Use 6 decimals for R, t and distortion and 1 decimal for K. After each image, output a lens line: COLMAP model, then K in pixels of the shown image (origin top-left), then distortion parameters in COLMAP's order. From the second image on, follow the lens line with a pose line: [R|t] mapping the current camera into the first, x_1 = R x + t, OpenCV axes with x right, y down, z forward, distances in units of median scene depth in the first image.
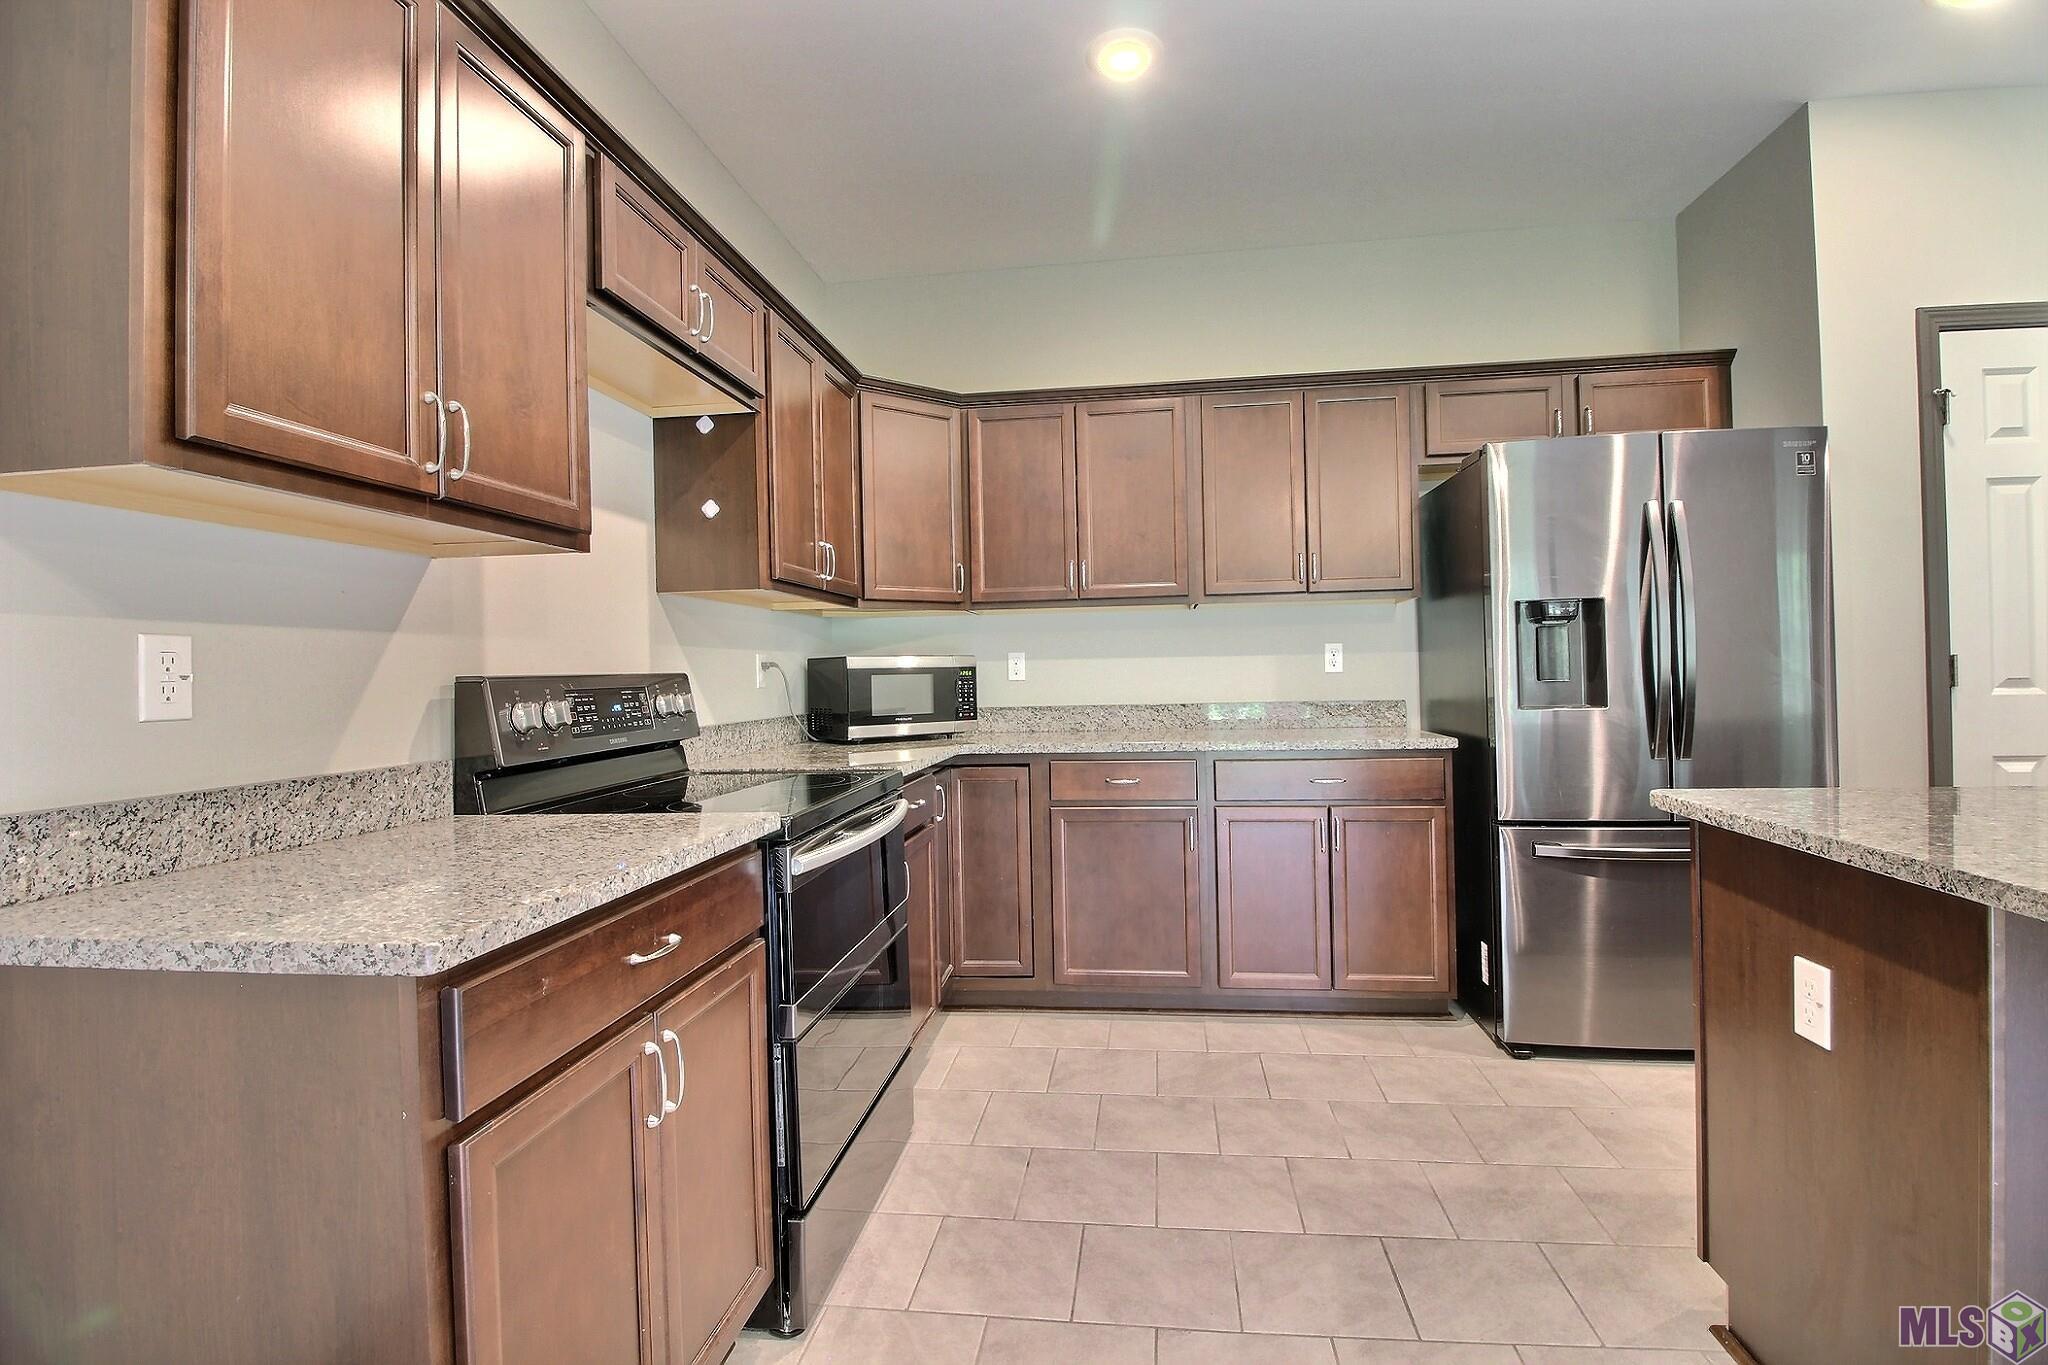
lens RADIAL K [[946.8, 0, 1035.2], [0, 946.8, 666.3], [0, 0, 1]] dist [-0.000897, -0.013283]
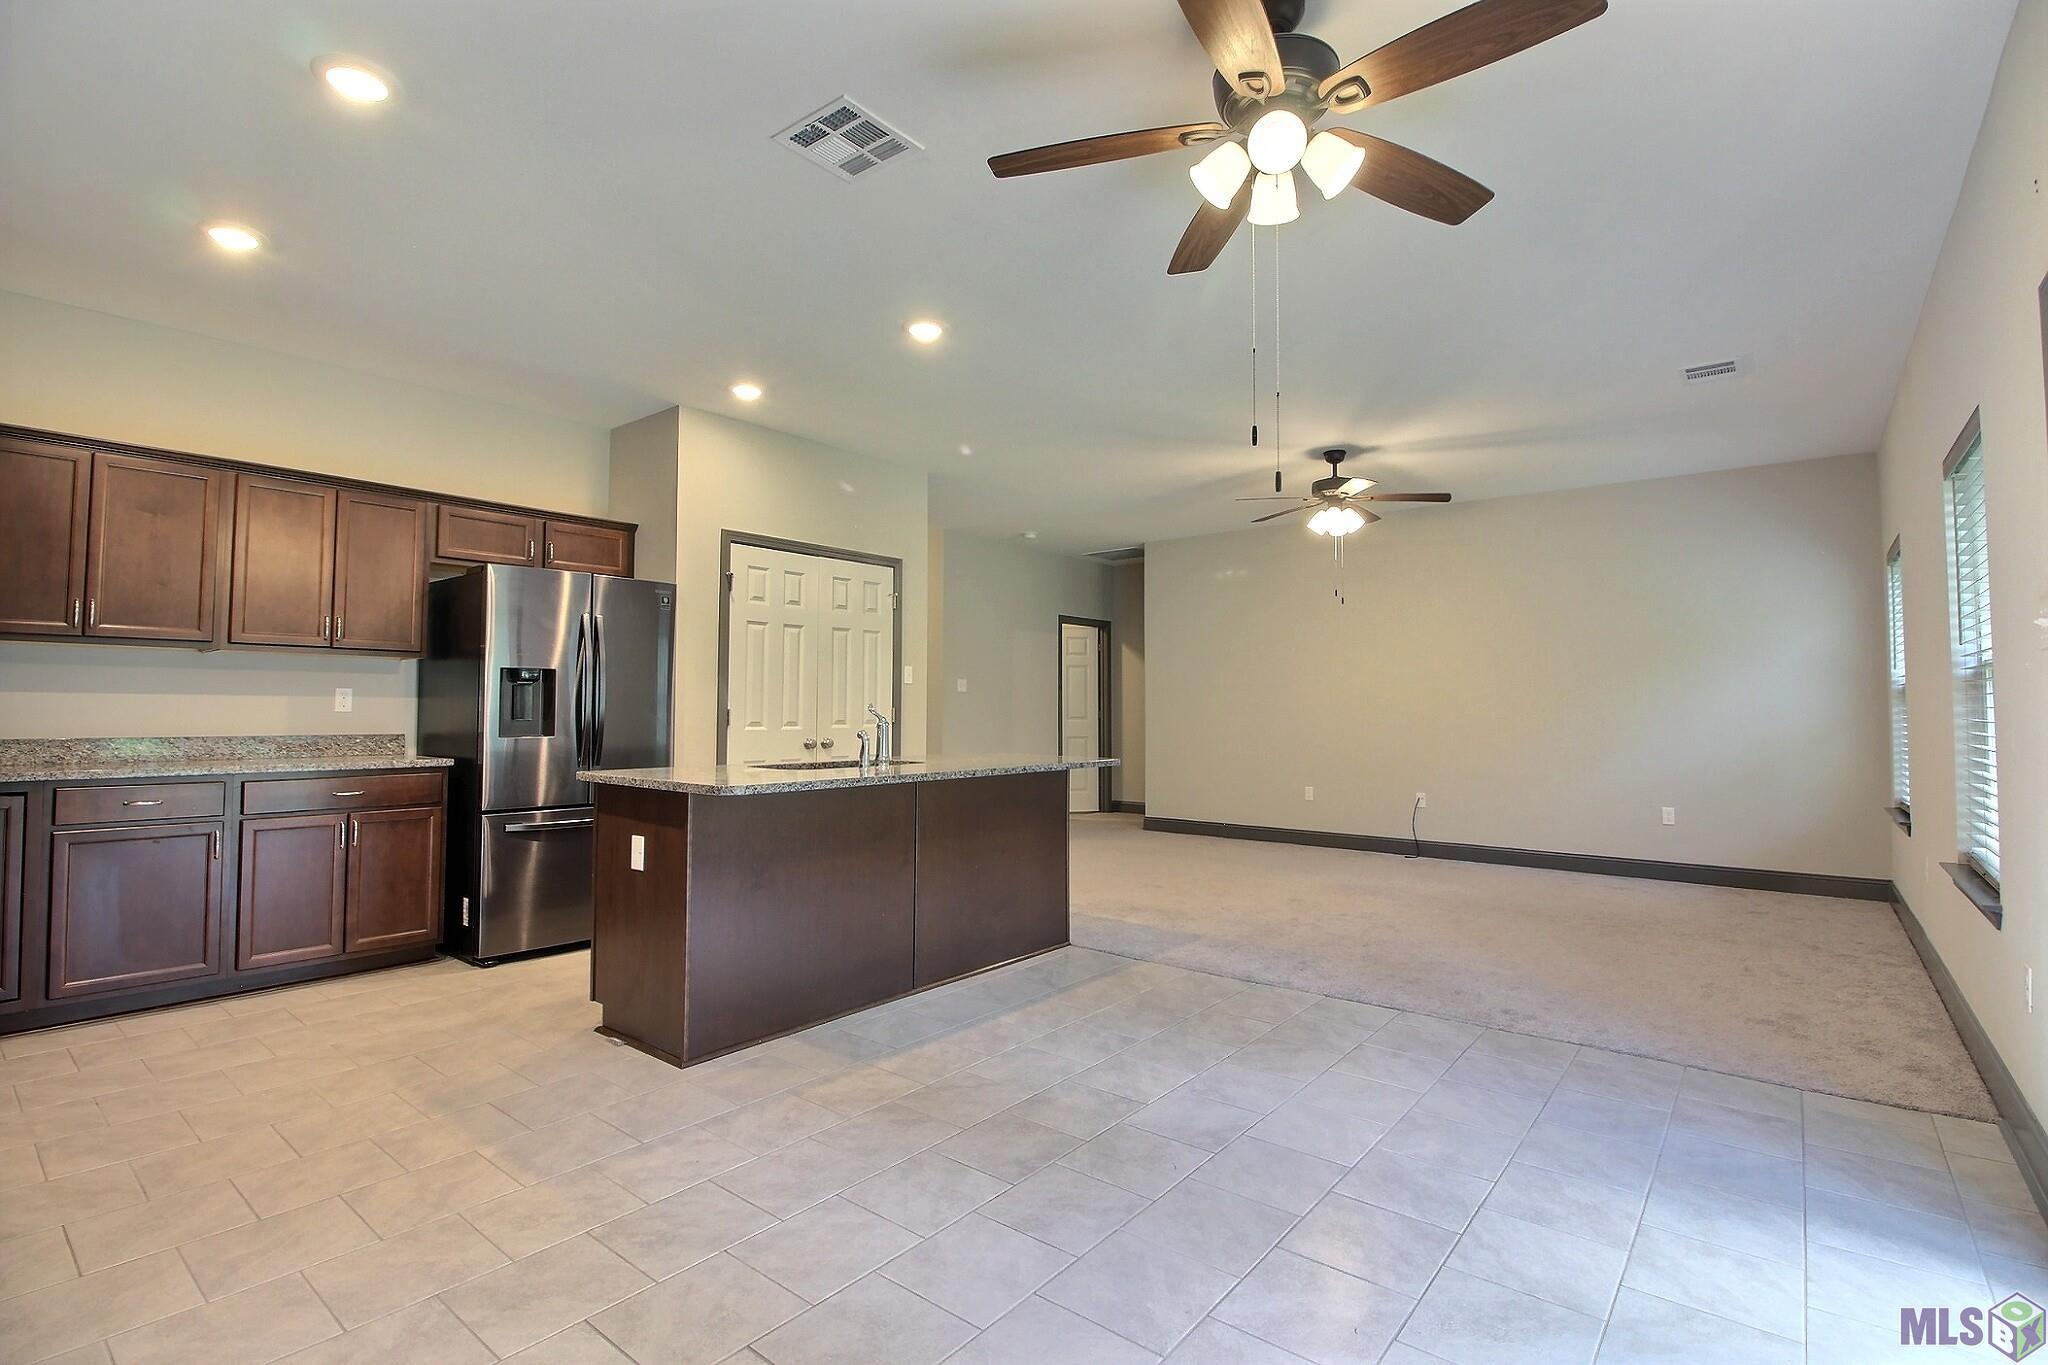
lens RADIAL K [[946.8, 0, 1035.2], [0, 946.8, 666.3], [0, 0, 1]] dist [-0.000897, -0.013283]
pose [[0.519002, 0.063999, 0.852374, -0.349343], [-0.019097, 0.997812, -0.063291, 0.009788], [-0.854559, 0.016570, 0.519089, -0.538996]]
